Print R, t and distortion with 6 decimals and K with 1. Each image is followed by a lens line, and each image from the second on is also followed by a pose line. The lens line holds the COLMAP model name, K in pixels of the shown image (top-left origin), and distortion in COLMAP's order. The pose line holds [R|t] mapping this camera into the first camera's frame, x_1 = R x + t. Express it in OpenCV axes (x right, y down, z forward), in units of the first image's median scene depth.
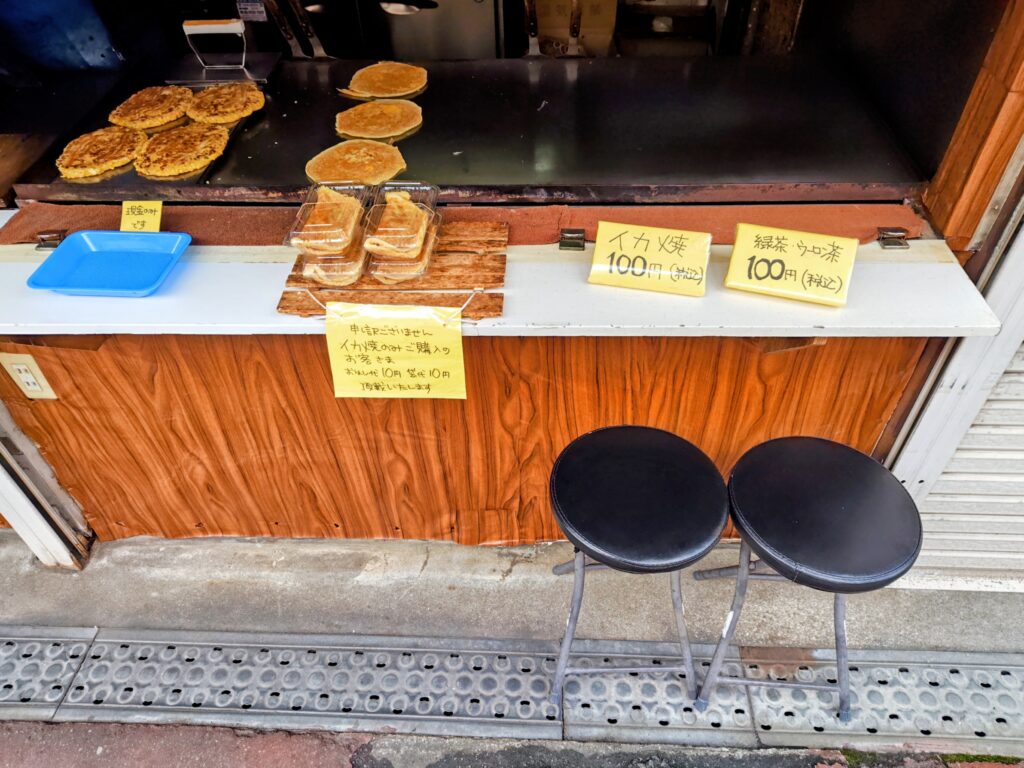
lens RADIAL K [[712.4, 0, 513.3], [0, 712.4, 383.3], [0, 0, 1]] dist [0.003779, 0.003043]
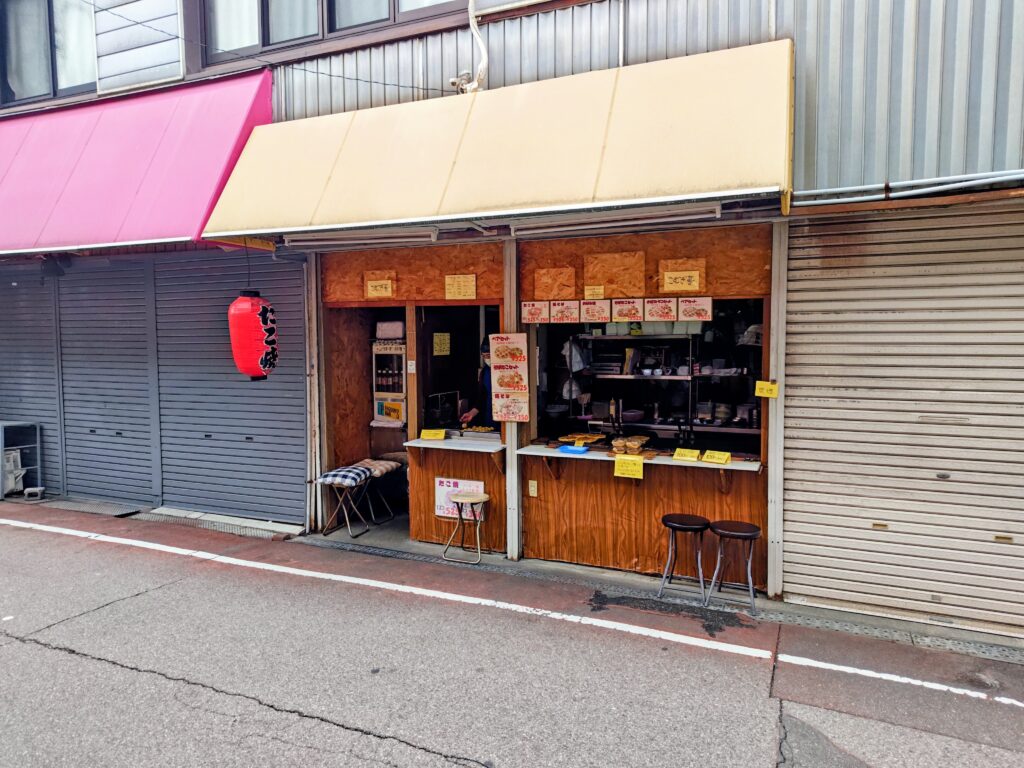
lens RADIAL K [[712.4, 0, 512.8], [0, 712.4, 382.4], [0, 0, 1]] dist [0.003779, 0.003043]
pose [[0.928821, 0.042674, -0.368063, 0.573680], [-0.267374, 0.764894, -0.586045, 1.719105], [0.256520, 0.642741, 0.721859, -2.040610]]
